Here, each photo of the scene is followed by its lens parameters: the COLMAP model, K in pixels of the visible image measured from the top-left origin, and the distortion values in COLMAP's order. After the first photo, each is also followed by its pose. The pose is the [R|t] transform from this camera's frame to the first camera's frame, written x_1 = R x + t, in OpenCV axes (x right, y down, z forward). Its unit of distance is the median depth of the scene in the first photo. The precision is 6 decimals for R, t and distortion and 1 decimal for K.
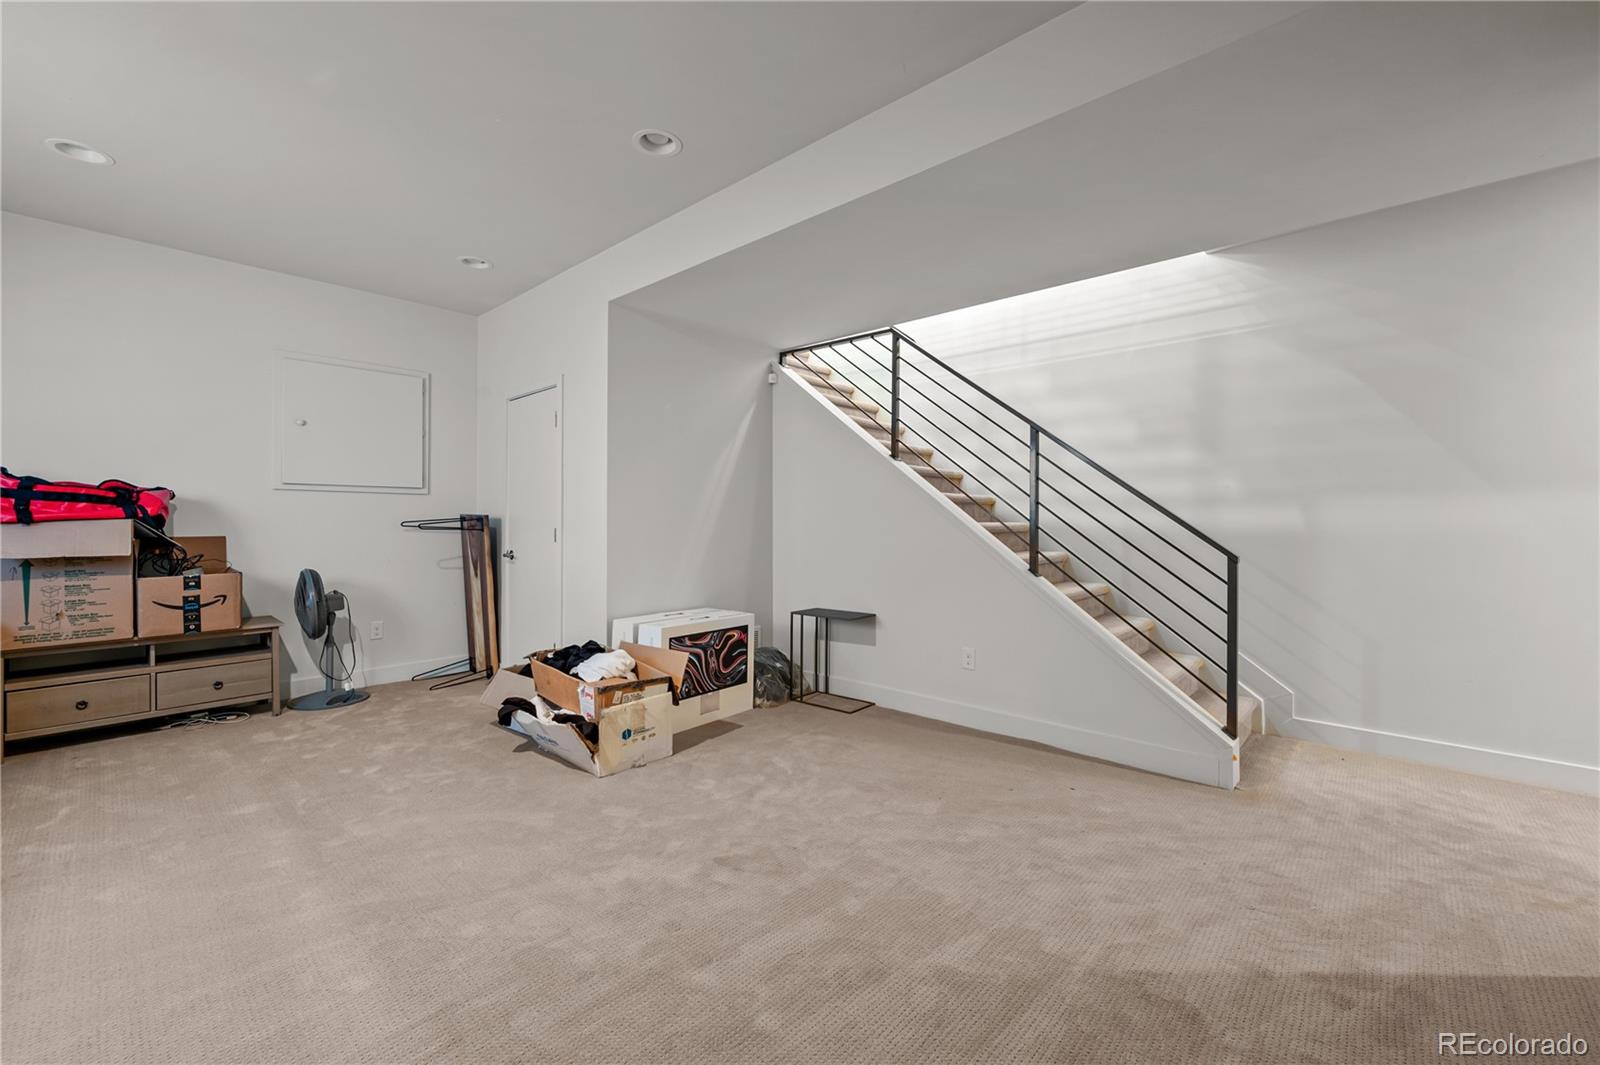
lens RADIAL K [[634.0, 0, 782.6], [0, 634.0, 522.1], [0, 0, 1]] dist [0.001329, 0.000206]
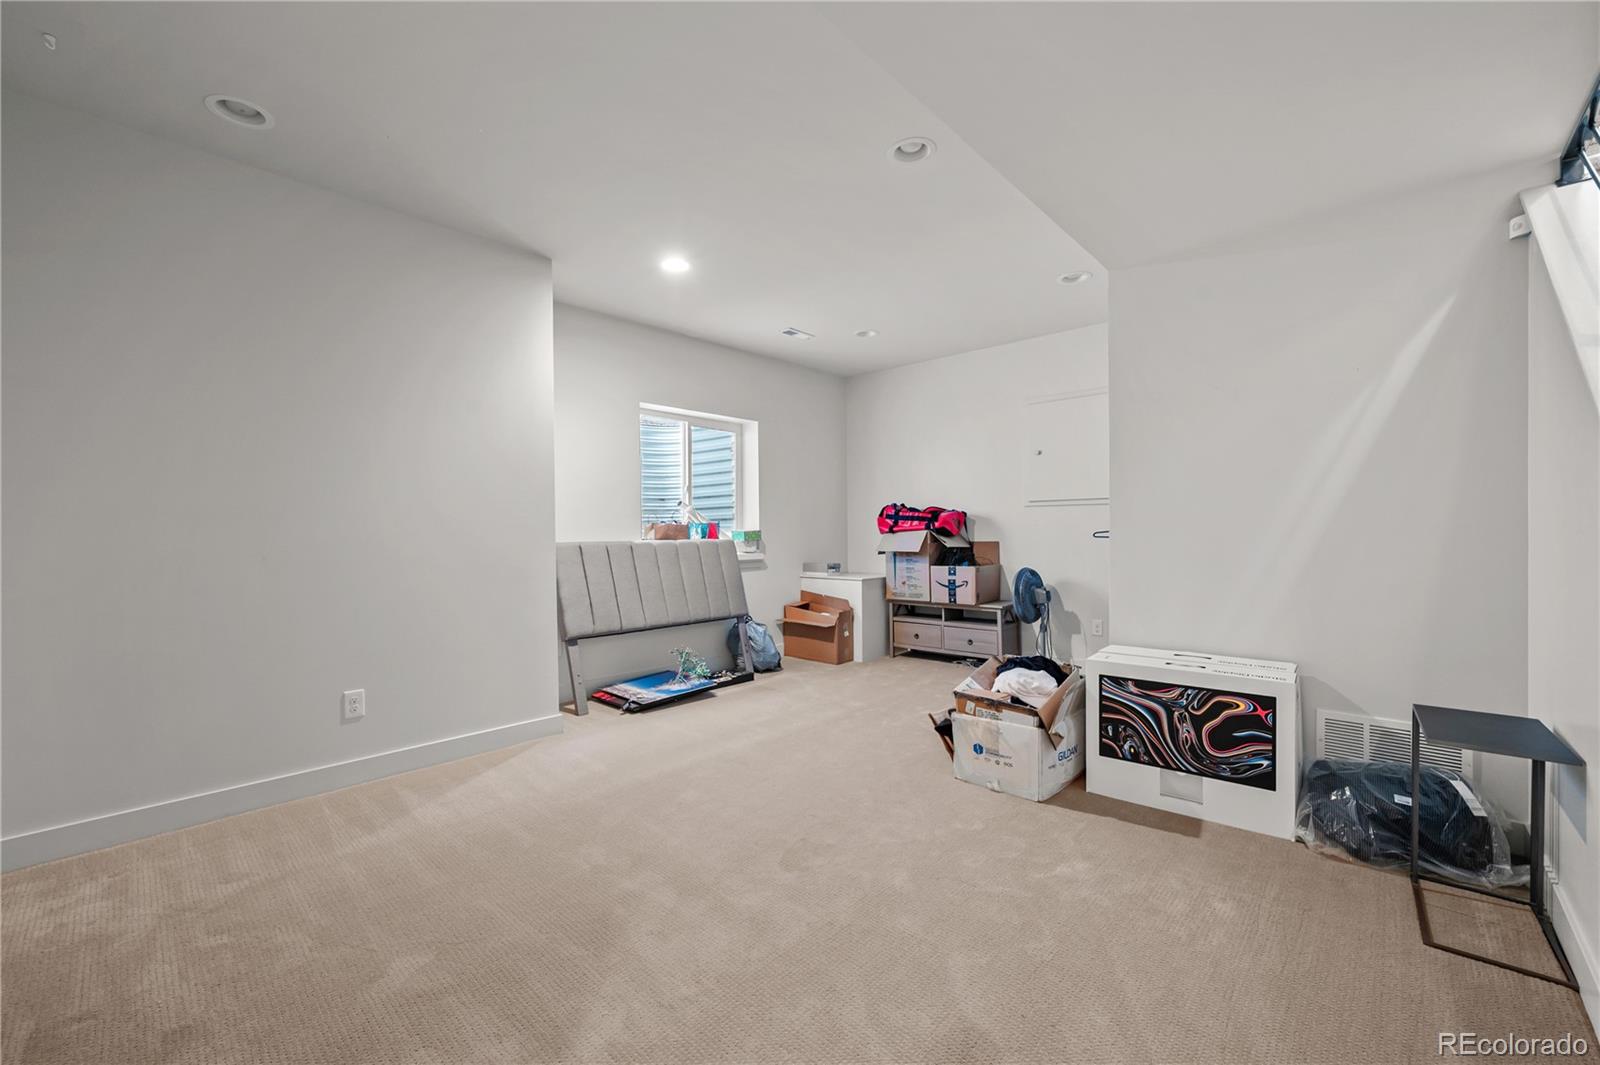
lens RADIAL K [[634.0, 0, 782.6], [0, 634.0, 522.1], [0, 0, 1]] dist [0.001329, 0.000206]
pose [[0.022272, -0.015825, -0.999627, 0.605076], [0.009286, 0.999835, -0.015622, -0.002854], [0.999709, -0.008934, 0.022415, 0.560440]]
